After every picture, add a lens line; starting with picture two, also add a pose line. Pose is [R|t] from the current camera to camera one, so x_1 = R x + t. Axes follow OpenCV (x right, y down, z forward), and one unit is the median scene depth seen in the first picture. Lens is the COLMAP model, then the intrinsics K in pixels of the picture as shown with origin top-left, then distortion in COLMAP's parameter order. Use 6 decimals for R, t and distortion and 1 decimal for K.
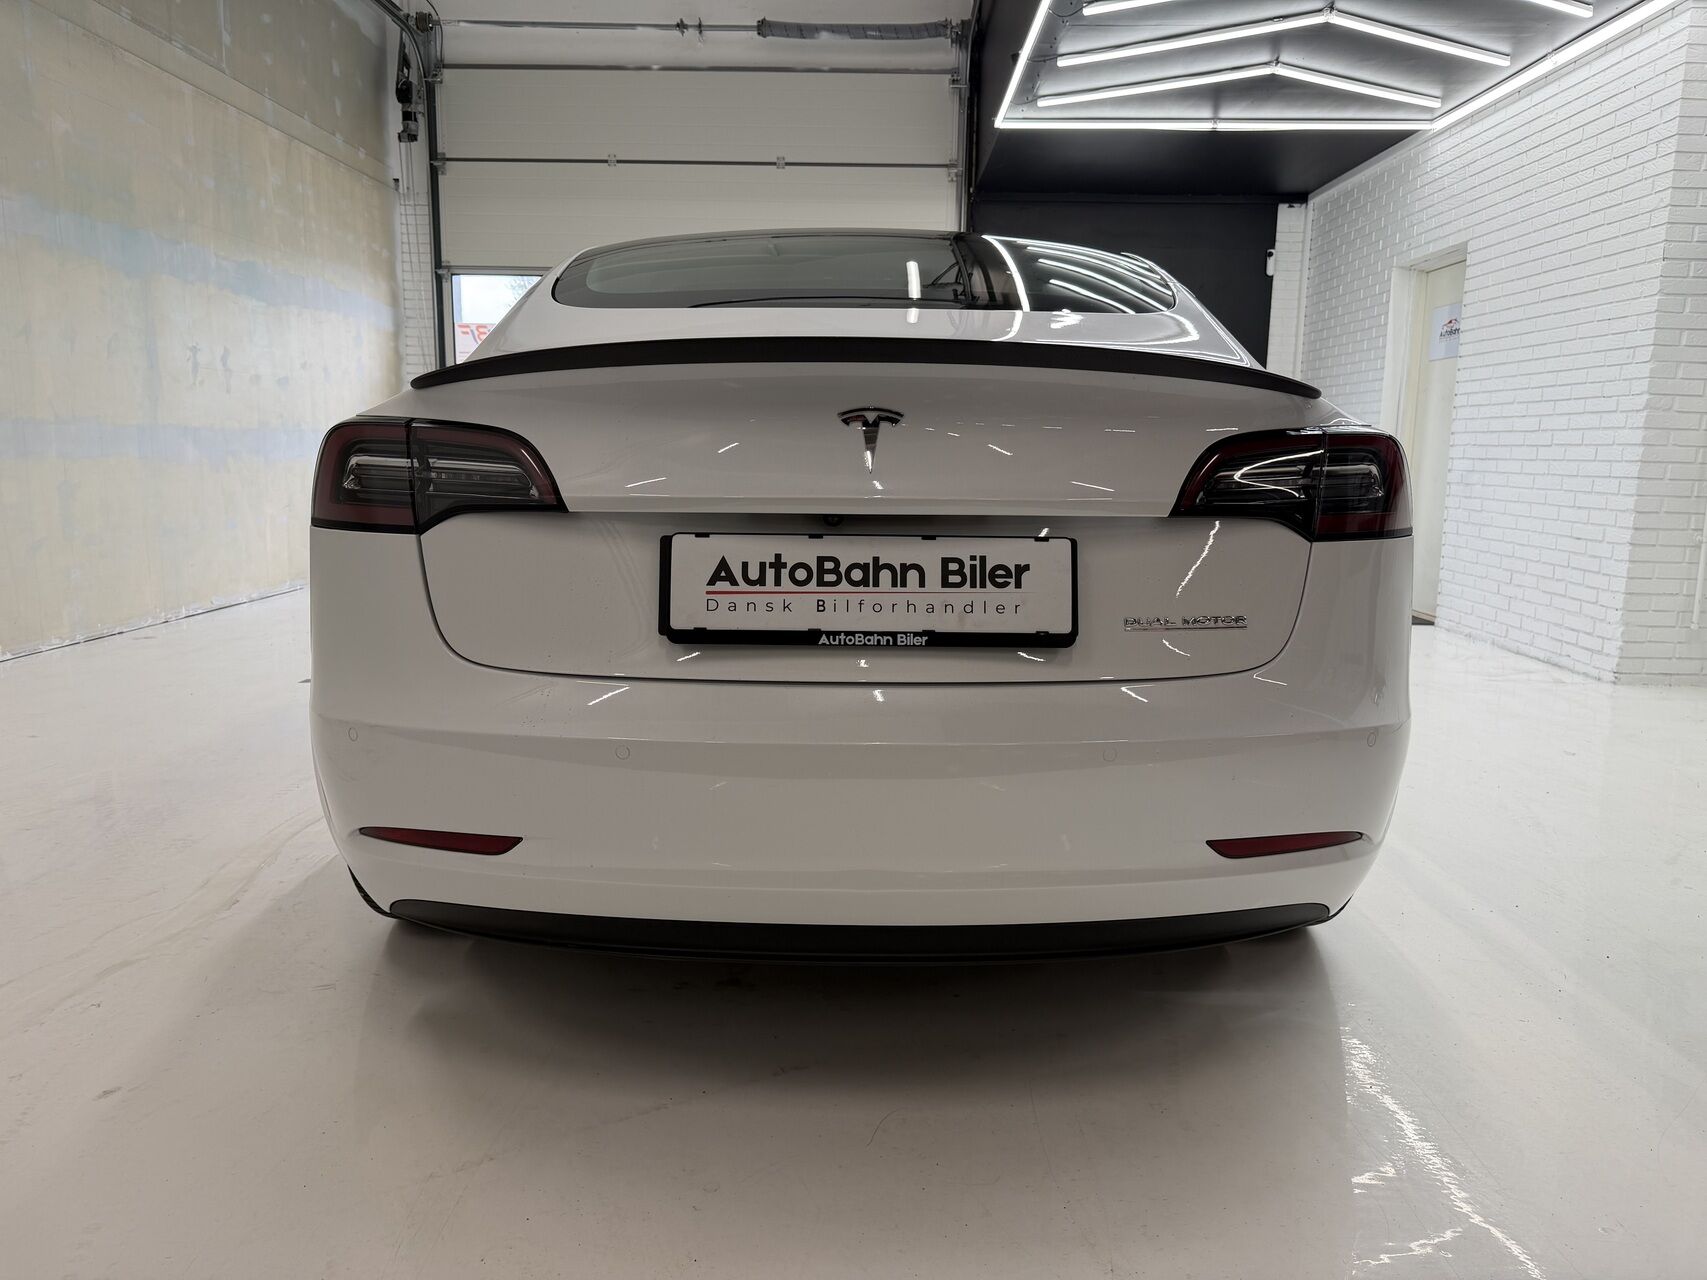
lens RADIAL K [[1218.0, 0, 853.5], [0, 1218.0, 640.0], [0, 0, 1]] dist [0.006163, -0.008737]
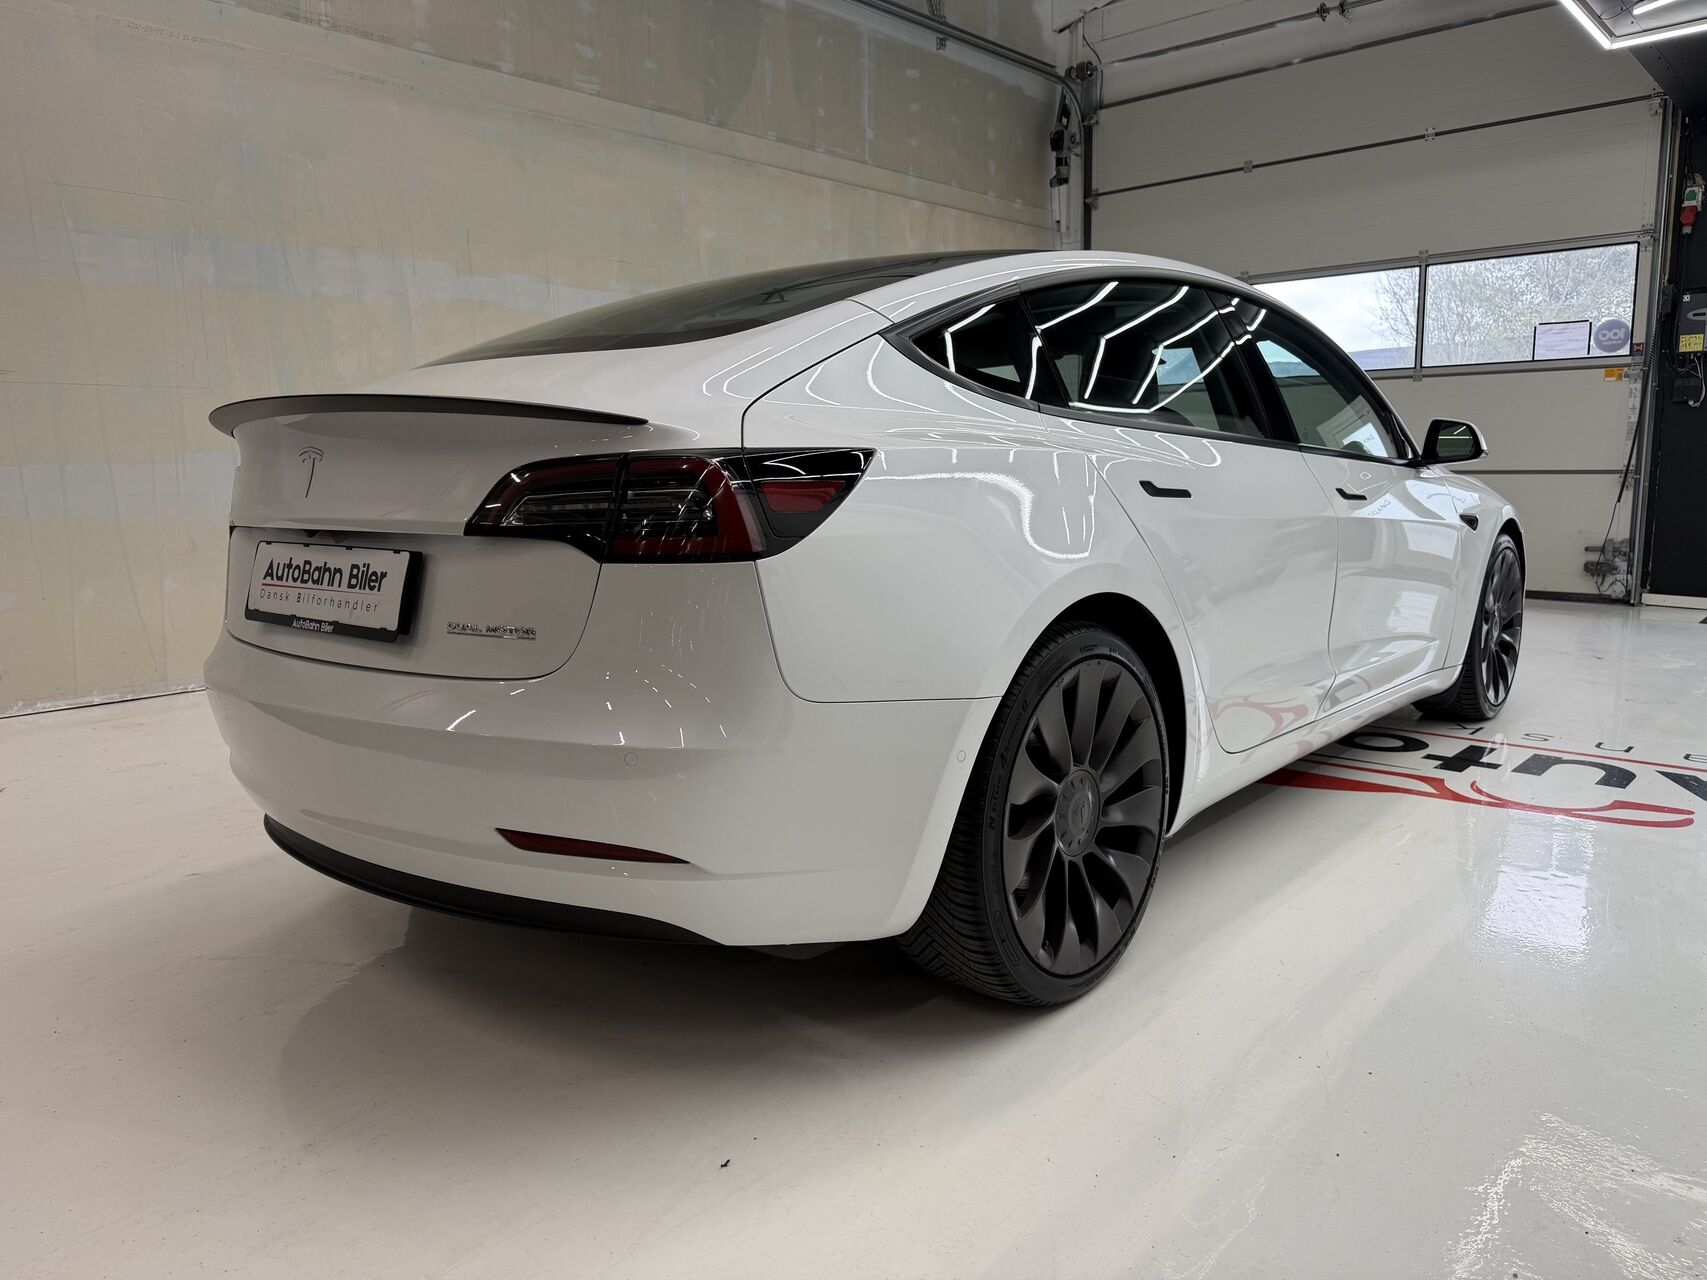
lens RADIAL K [[1210.1, 0, 849.7], [0, 1210.1, 645.3], [0, 0, 1]] dist [0.024955, -0.034474]
pose [[0.752083, 0.074092, -0.654890, 0.369378], [-0.077794, 0.996694, 0.023422, -0.015302], [0.654461, 0.033331, 0.755361, 0.110645]]
